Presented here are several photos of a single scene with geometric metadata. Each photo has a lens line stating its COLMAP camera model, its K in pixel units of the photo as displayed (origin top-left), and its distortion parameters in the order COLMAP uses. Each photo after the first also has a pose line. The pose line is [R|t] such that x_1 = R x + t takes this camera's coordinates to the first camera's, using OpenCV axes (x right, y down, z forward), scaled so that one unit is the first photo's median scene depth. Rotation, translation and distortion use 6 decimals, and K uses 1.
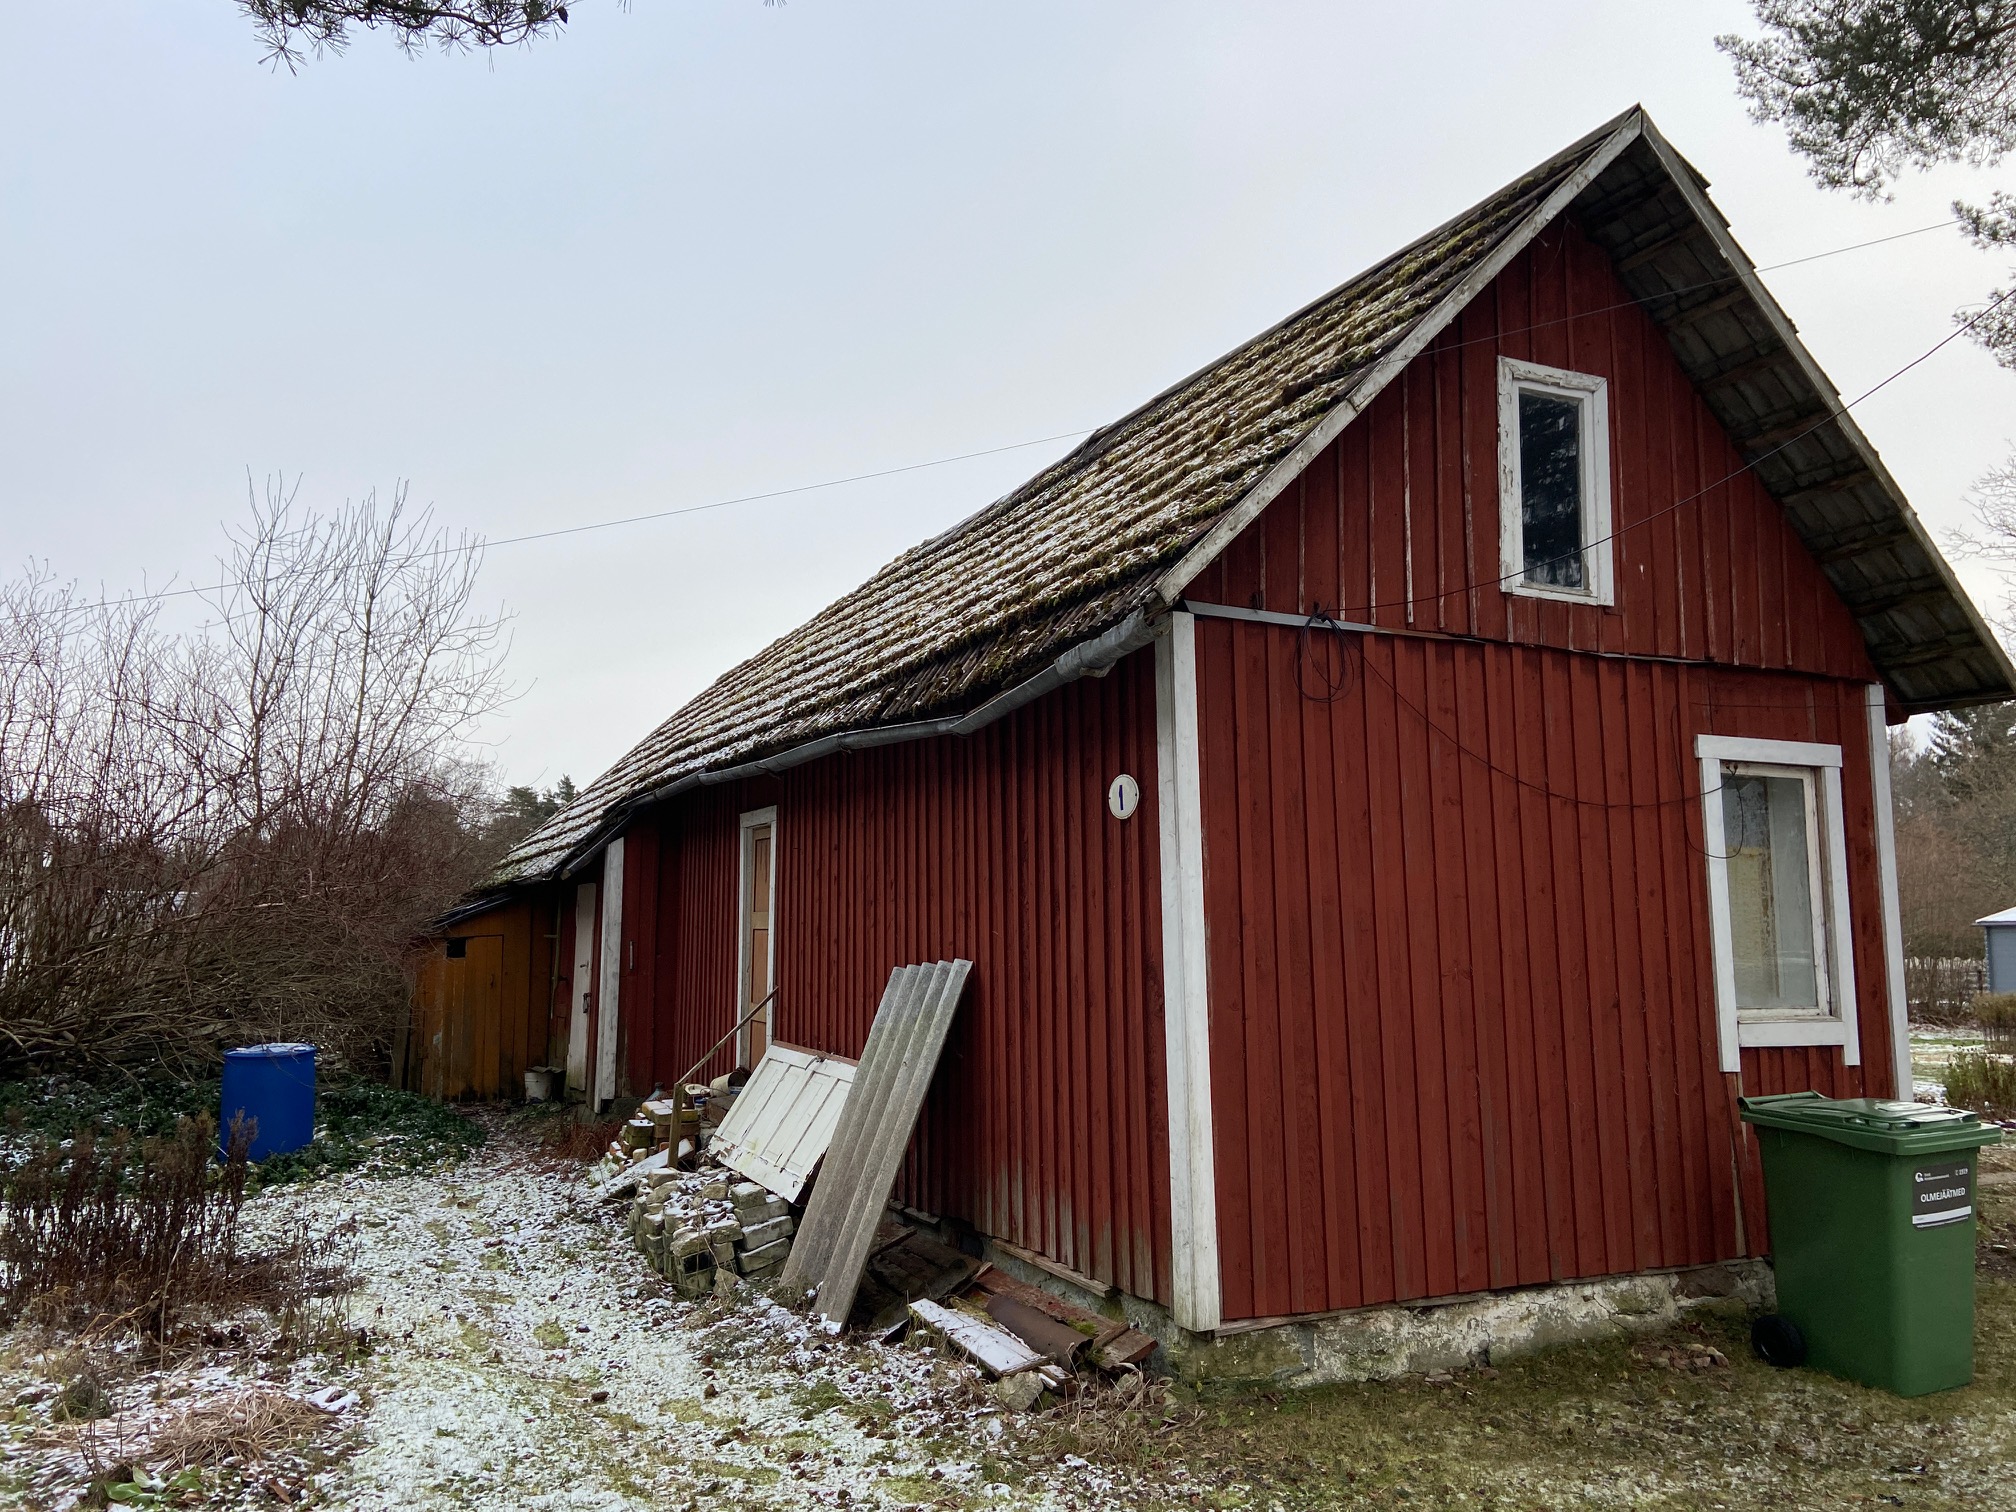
lens RADIAL K [[1493.8, 0, 1008.0], [0, 1493.8, 756.0], [0, 0, 1]] dist [0.136131, -0.178491]
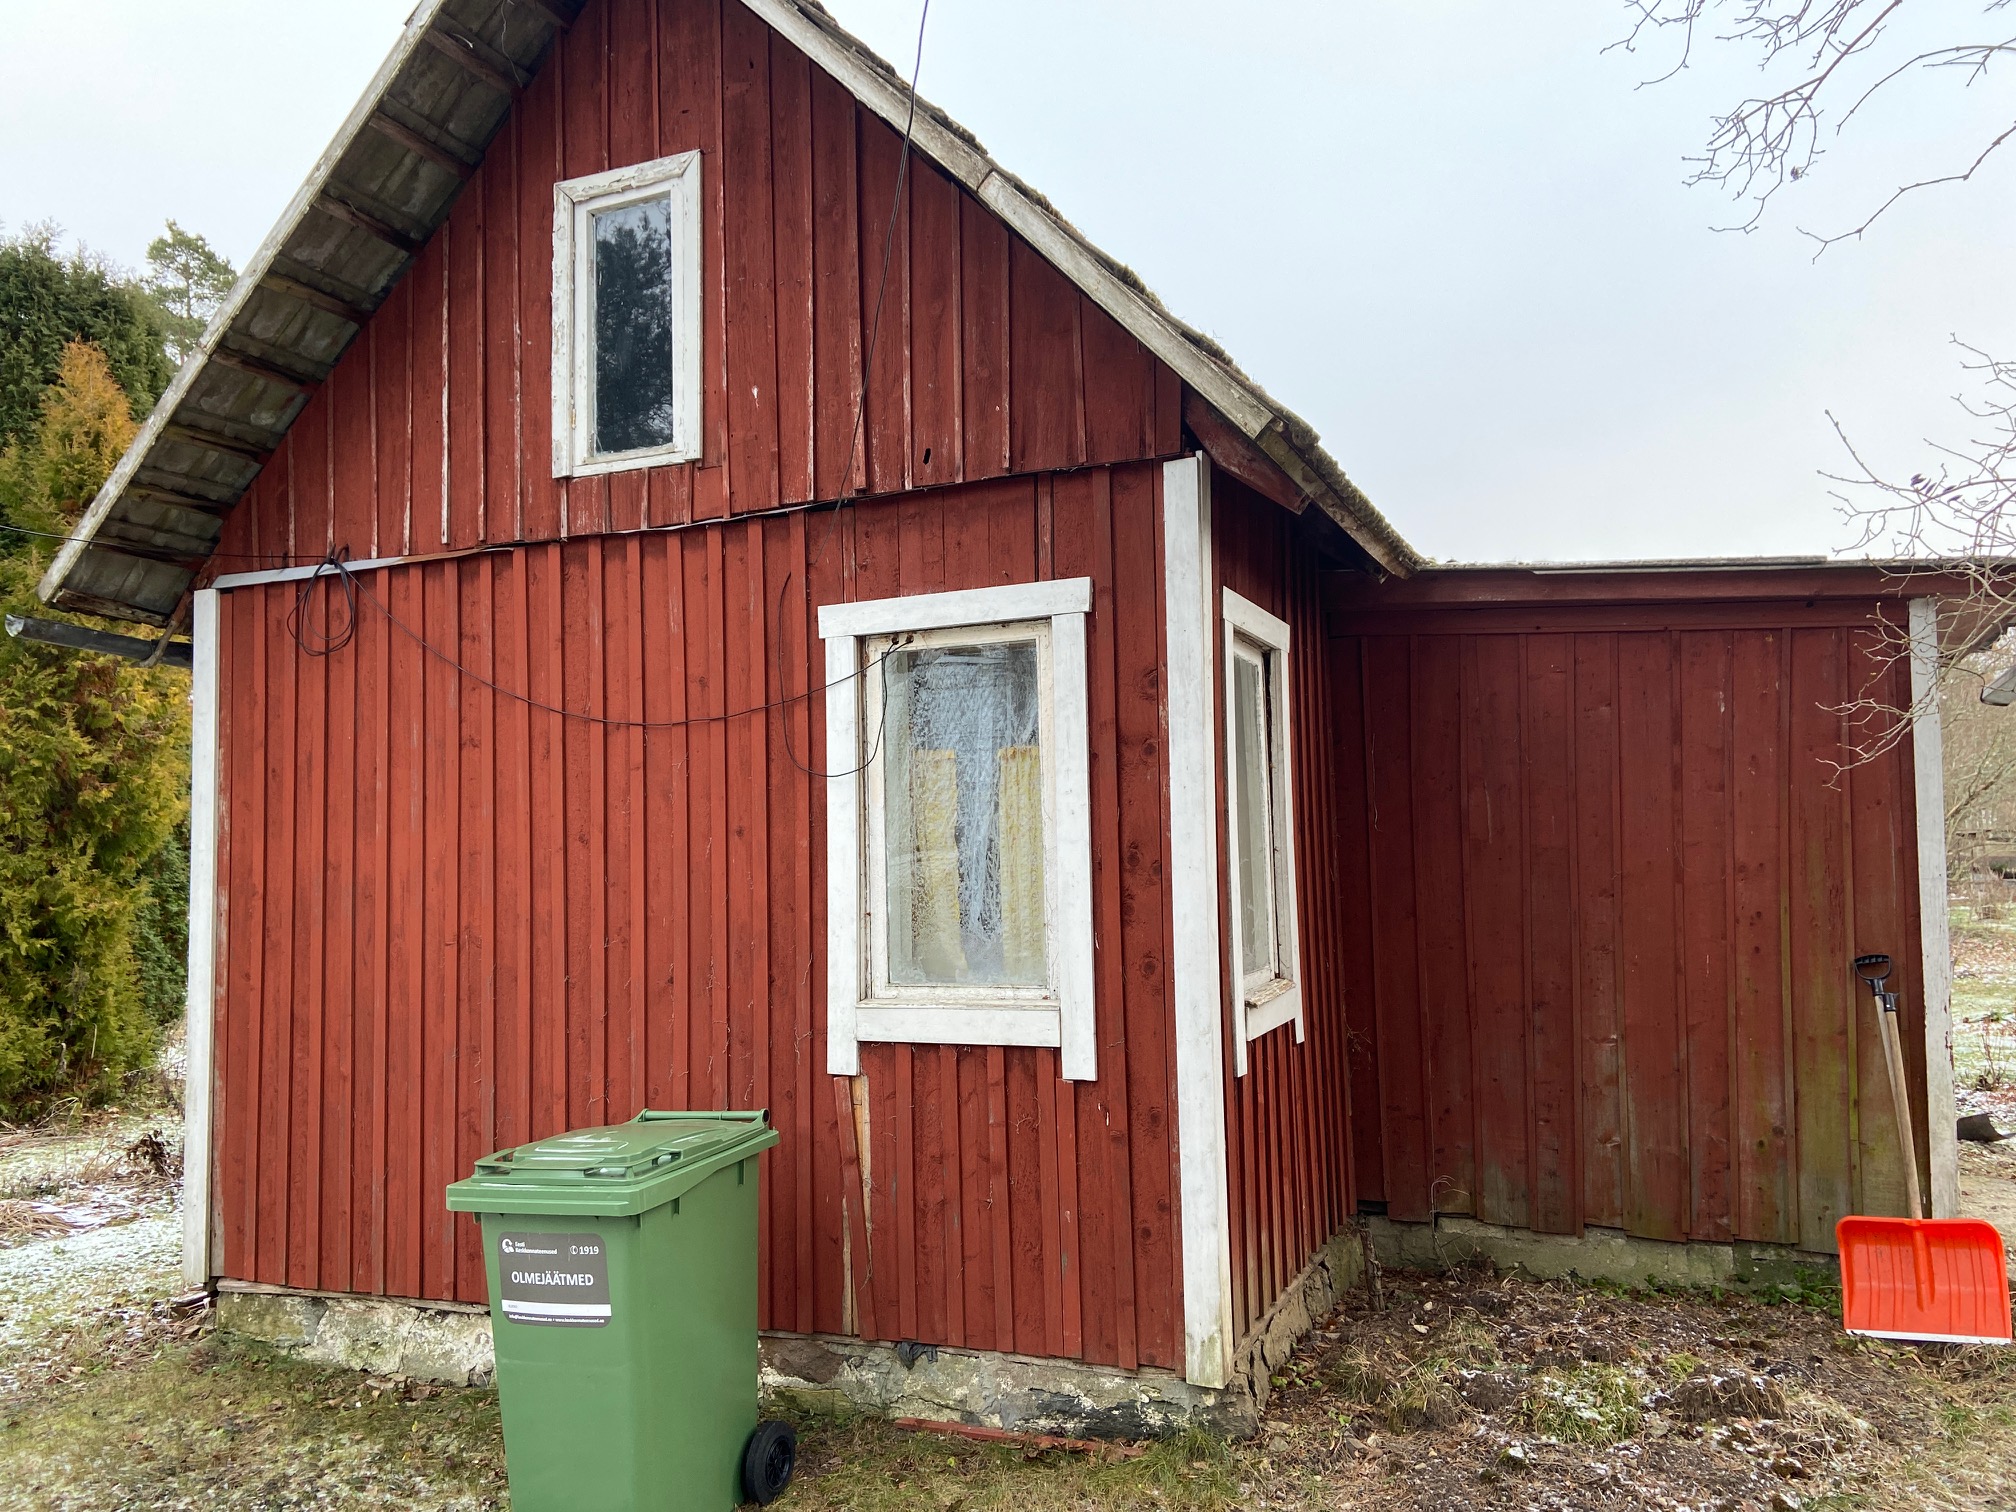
lens RADIAL K [[1493.8, 0, 1008.0], [0, 1493.8, 756.0], [0, 0, 1]] dist [0.136131, -0.178491]
pose [[0.656779, -0.075593, -0.750285, 1.090122], [0.121624, 0.992555, 0.006464, 0.065713], [0.744210, -0.095498, 0.661083, 0.622916]]
